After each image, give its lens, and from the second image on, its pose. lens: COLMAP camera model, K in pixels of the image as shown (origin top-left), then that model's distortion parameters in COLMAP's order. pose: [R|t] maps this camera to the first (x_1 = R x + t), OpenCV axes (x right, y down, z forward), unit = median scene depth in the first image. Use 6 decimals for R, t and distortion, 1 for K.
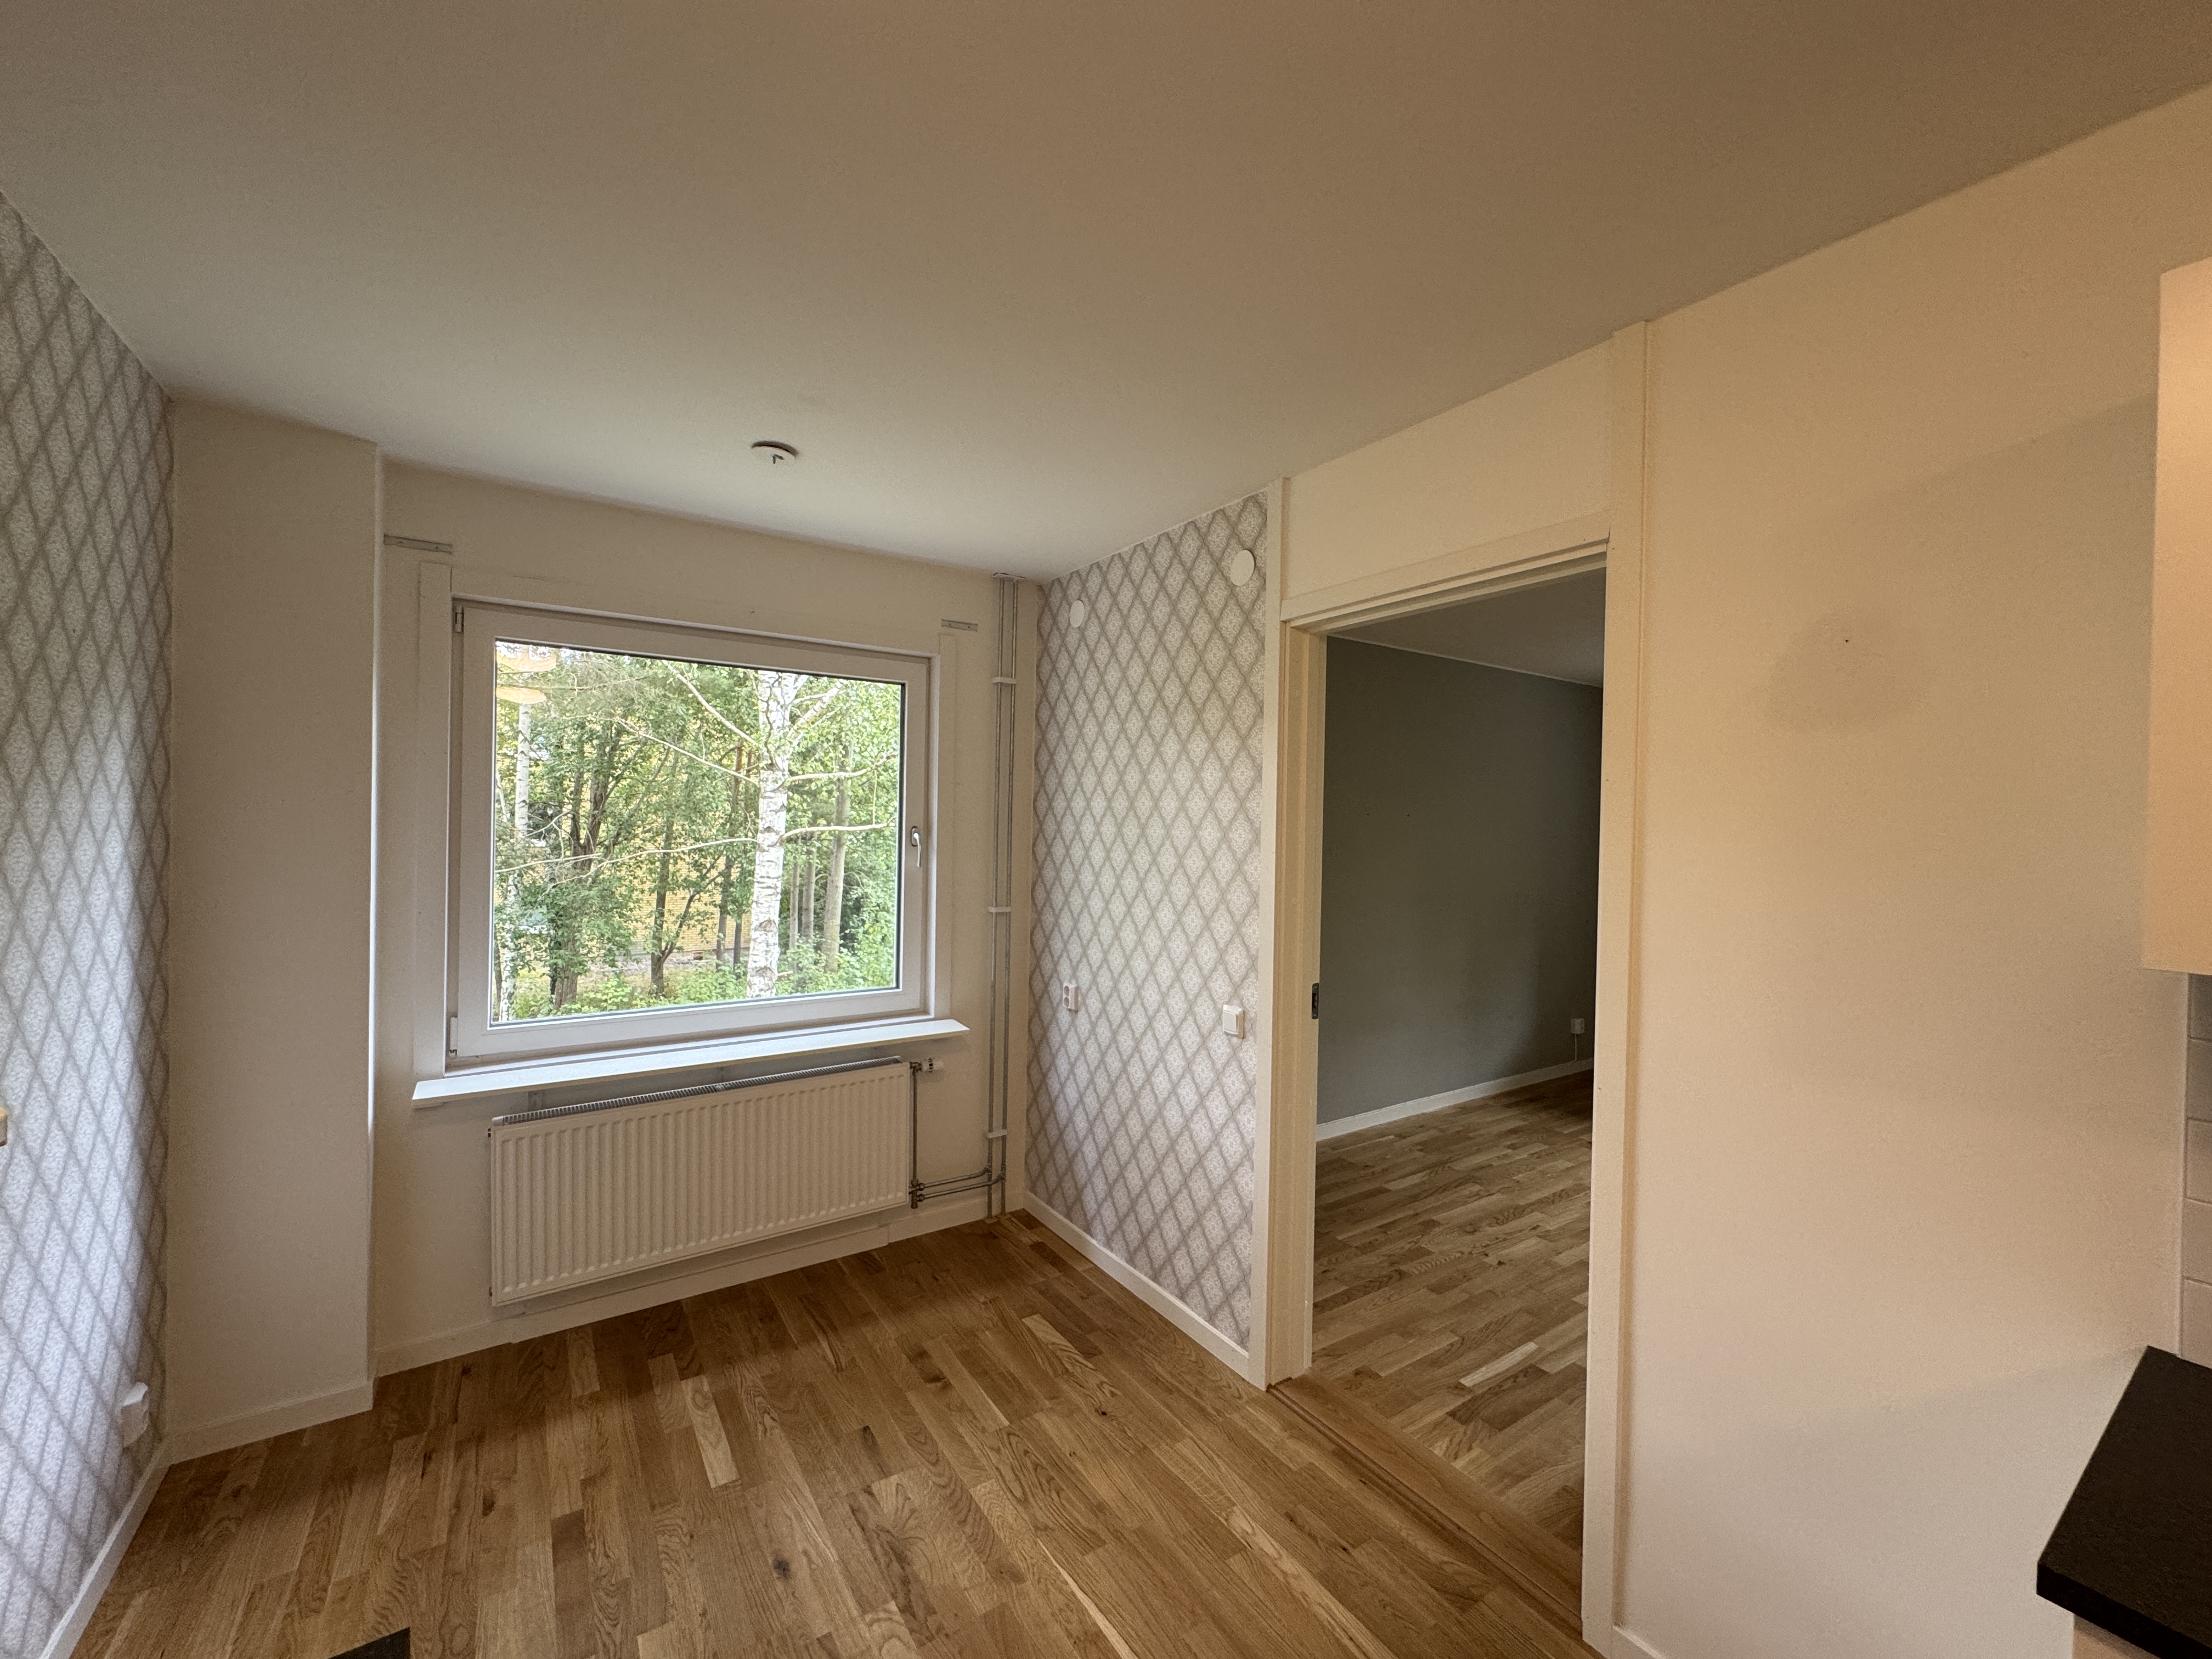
lens RADIAL K [[879.4, 0, 1101.2], [0, 879.4, 825.9], [0, 0, 1]] dist [-0.001843, -0.000039]
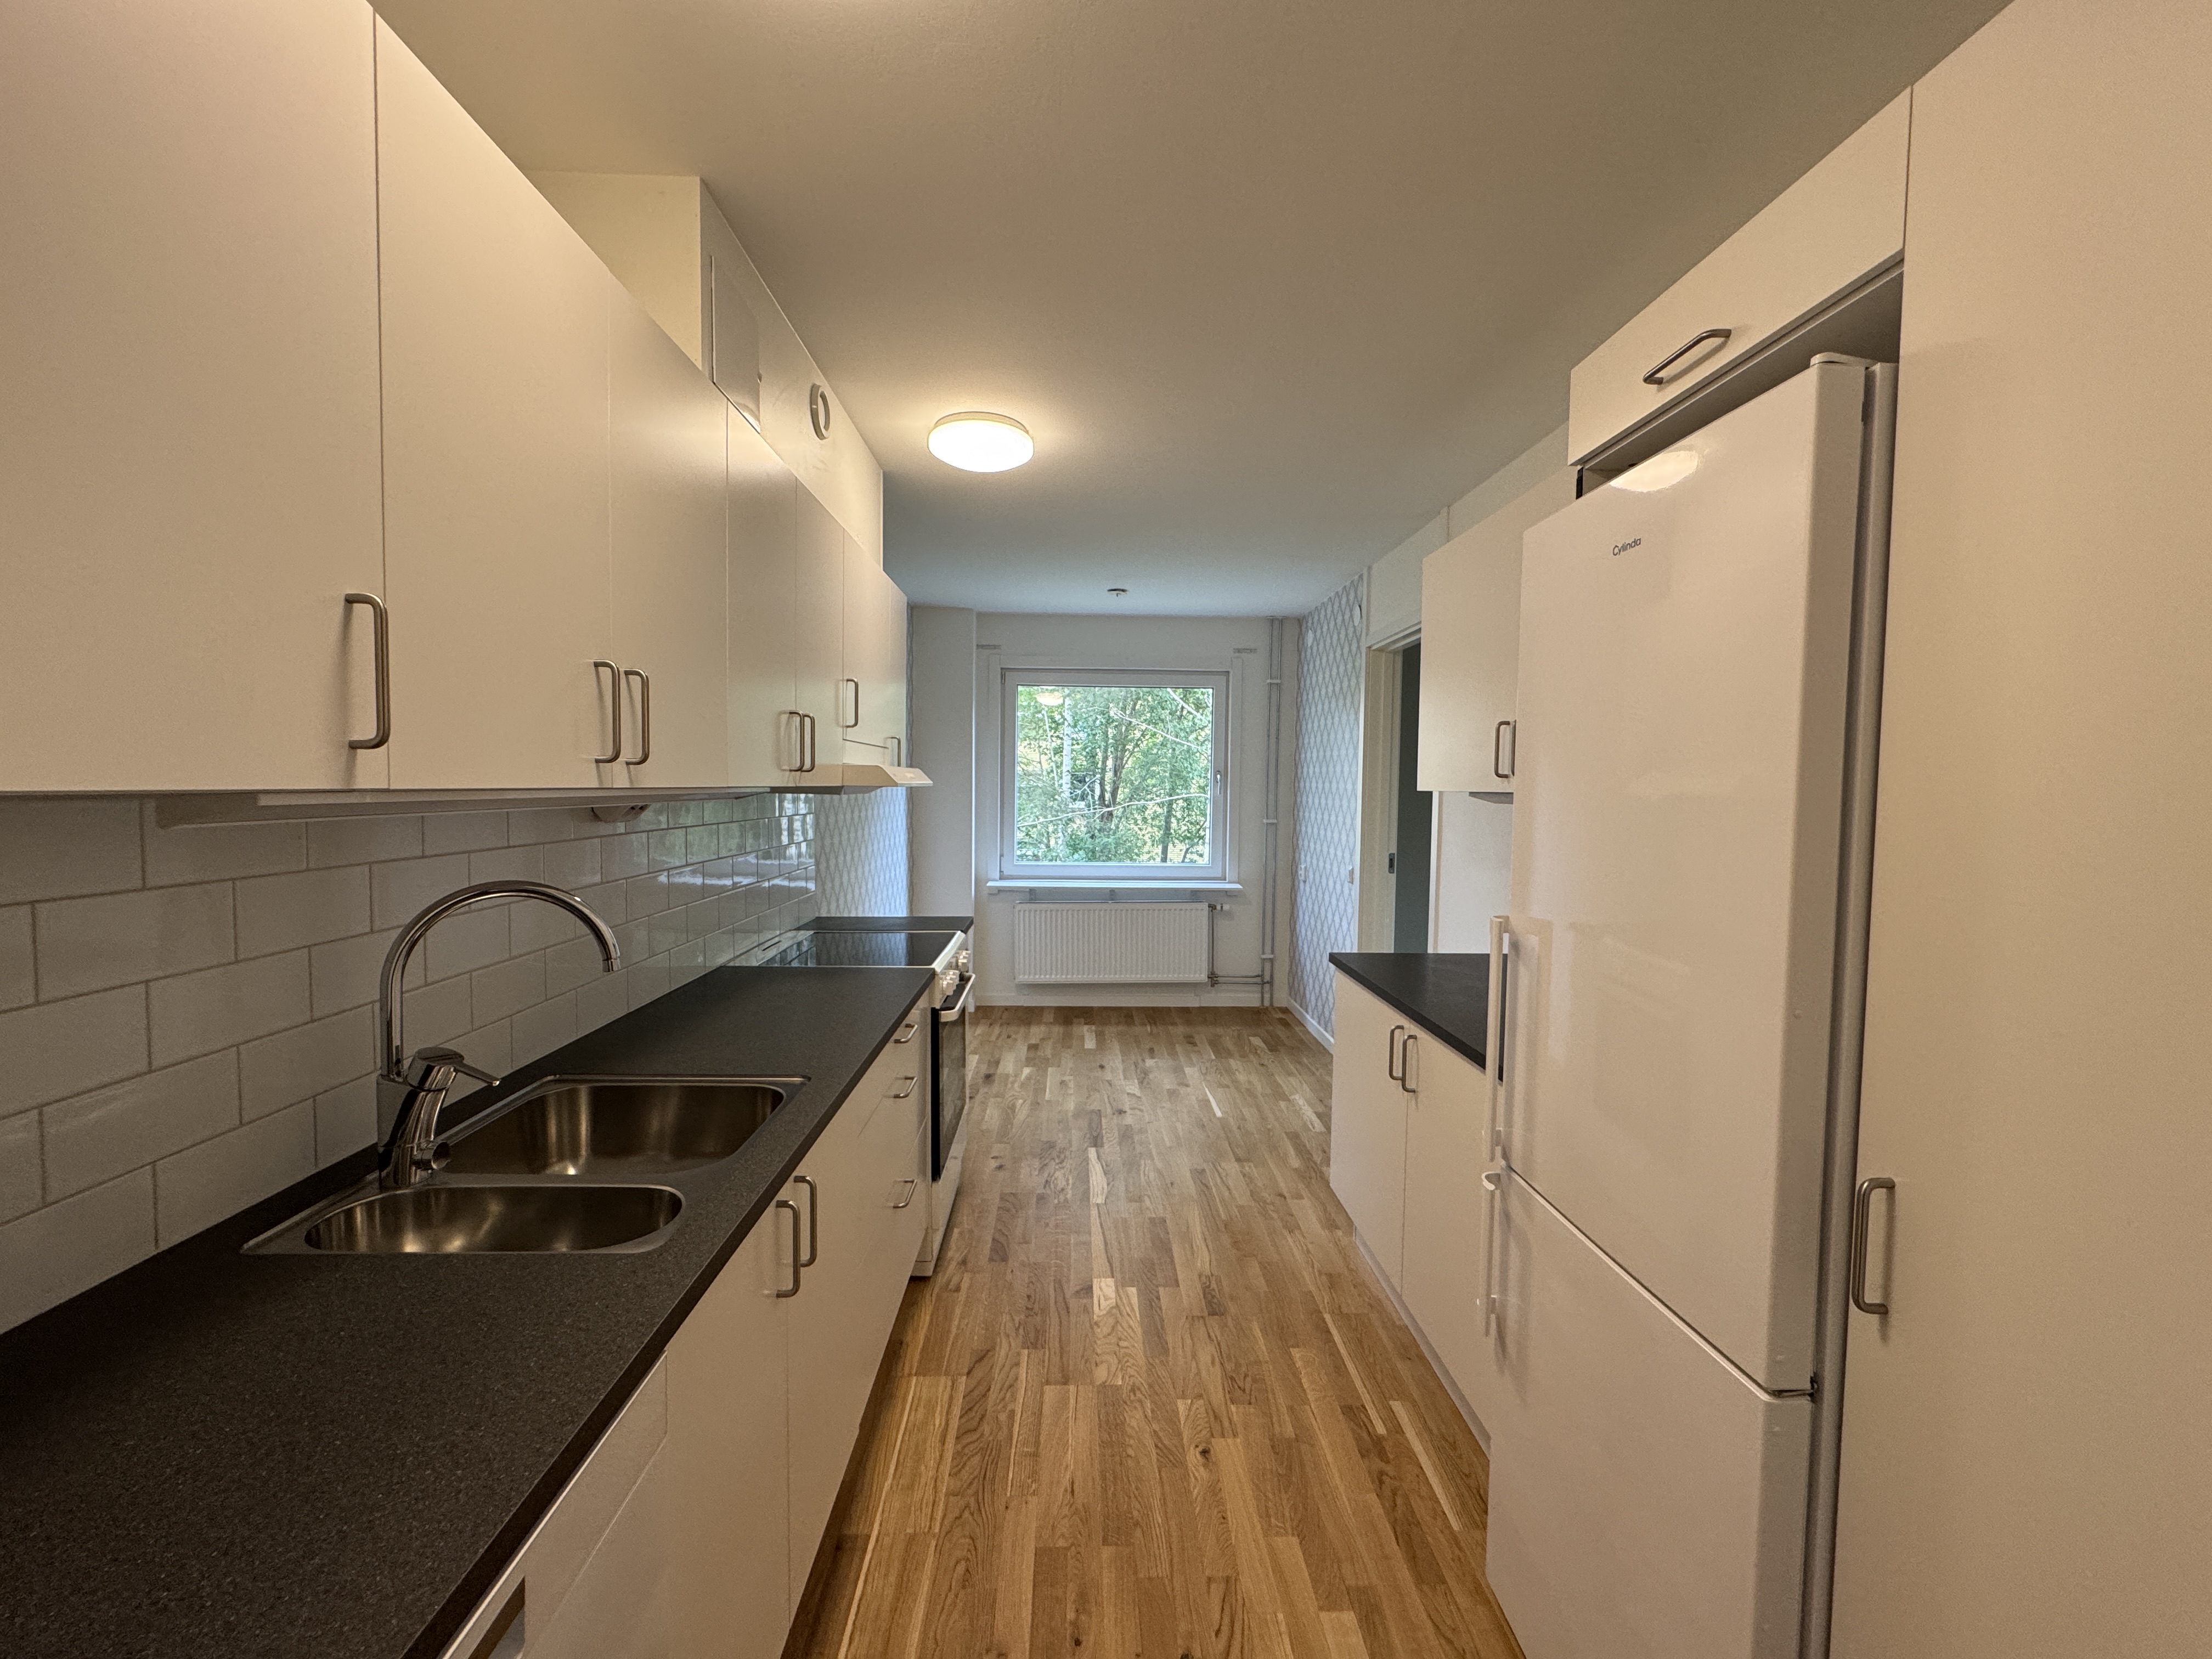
lens RADIAL K [[836.0, 0, 1094.3], [0, 836.0, 815.3], [0, 0, 1]] dist [-0.000121, 0.000000]
pose [[0.847608, 0.014433, -0.530427, 0.463735], [-0.000184, 0.999638, 0.026906, 0.044504], [0.530624, -0.022708, 0.847303, -0.532490]]
